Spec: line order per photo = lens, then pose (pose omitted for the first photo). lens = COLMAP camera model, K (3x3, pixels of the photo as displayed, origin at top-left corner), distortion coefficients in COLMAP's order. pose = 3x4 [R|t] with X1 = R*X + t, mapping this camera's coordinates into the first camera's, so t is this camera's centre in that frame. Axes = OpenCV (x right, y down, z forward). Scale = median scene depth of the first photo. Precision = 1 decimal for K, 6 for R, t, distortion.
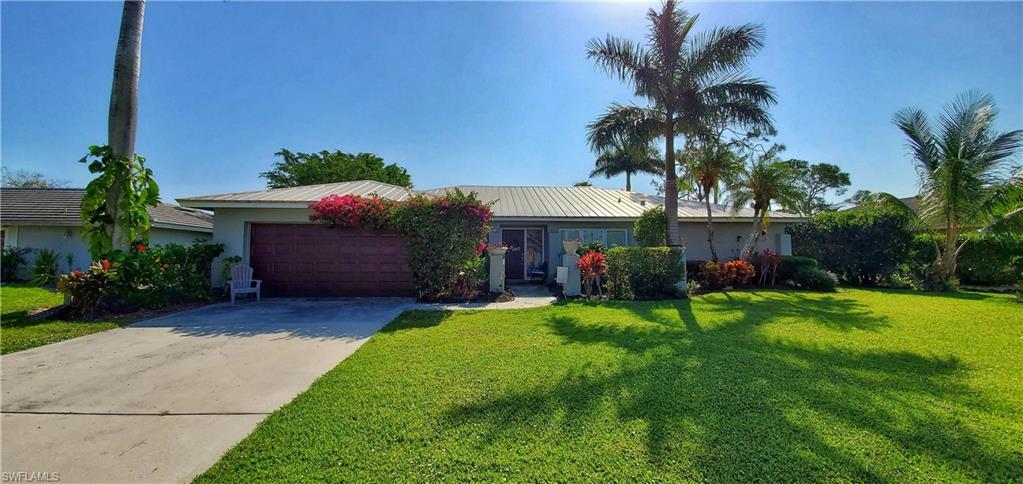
lens RADIAL K [[401.6, 0, 510.1], [0, 401.6, 228.7], [0, 0, 1]] dist [-0.006974, -0.000238]
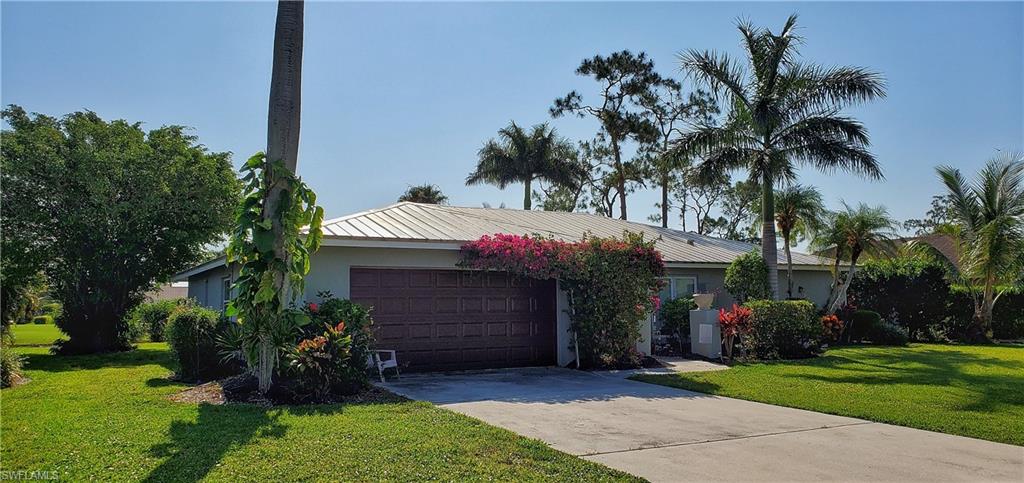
lens RADIAL K [[742.8, 0, 515.6], [0, 742.8, 234.2], [0, 0, 1]] dist [0.072113, -0.087657]
pose [[0.910235, 0.032100, 0.412846, -0.780989], [-0.017264, 0.999066, -0.039618, -0.022239], [-0.413732, 0.028934, 0.909939, -0.248114]]
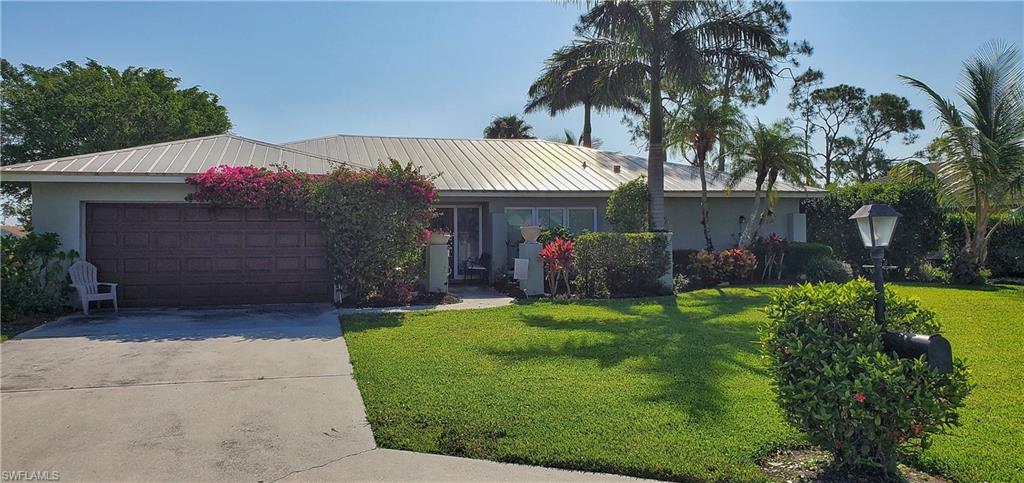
lens RADIAL K [[753.9, 0, 488.5], [0, 753.9, 229.4], [0, 0, 1]] dist [0.029907, -0.002217]
pose [[0.985964, -0.006383, 0.166838, -0.149257], [-0.001649, 0.998848, 0.047958, -0.027313], [-0.166952, -0.047560, 0.984817, -0.362138]]
